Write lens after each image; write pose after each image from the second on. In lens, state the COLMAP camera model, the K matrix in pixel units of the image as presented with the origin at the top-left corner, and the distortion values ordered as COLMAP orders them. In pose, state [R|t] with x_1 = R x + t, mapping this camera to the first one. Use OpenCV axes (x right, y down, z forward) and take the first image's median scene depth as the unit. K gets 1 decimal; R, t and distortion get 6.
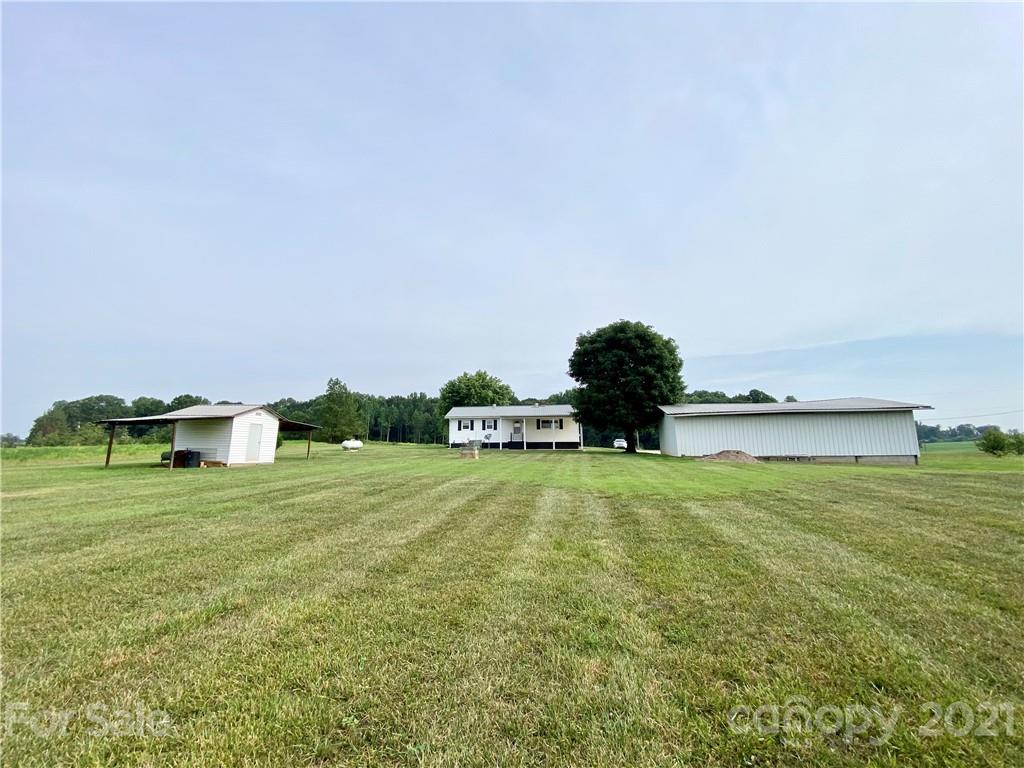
lens RADIAL K [[414.7, 0, 512.1], [0, 414.7, 382.1], [0, 0, 1]] dist [0.029110, -0.024611]
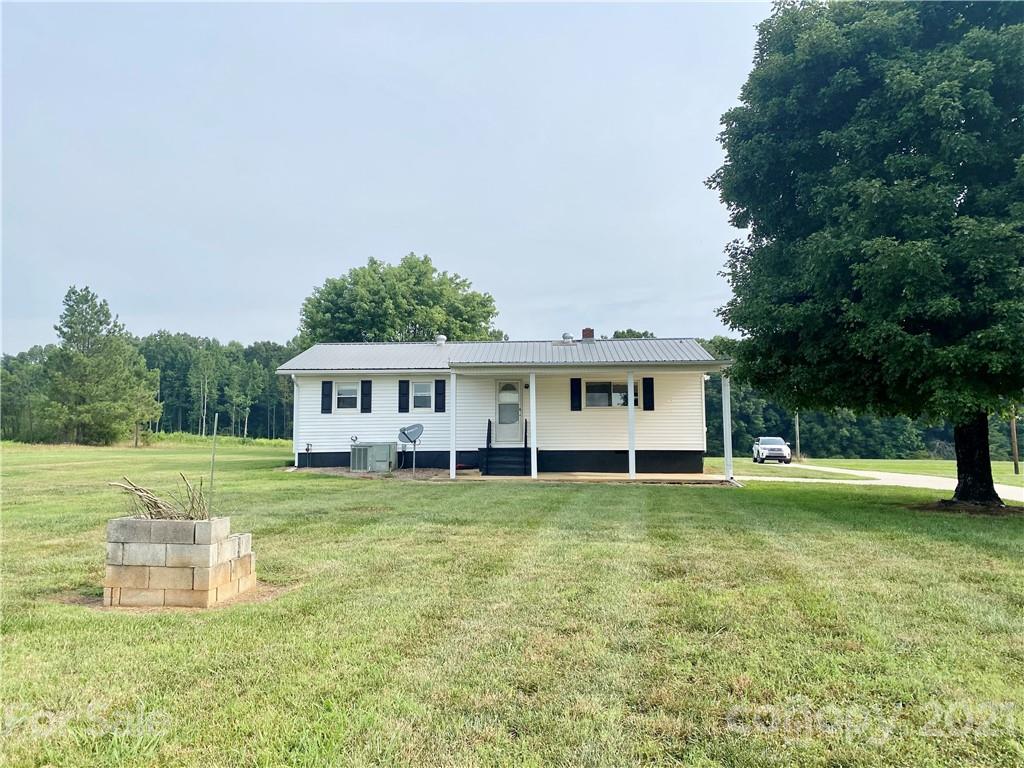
lens RADIAL K [[414.7, 0, 512.1], [0, 414.7, 382.1], [0, 0, 1]] dist [0.029110, -0.024611]
pose [[0.999982, 0.005795, -0.001813, 0.015484], [-0.005721, 0.999233, 0.038728, 0.079895], [0.002036, -0.038717, 0.999248, 0.681680]]
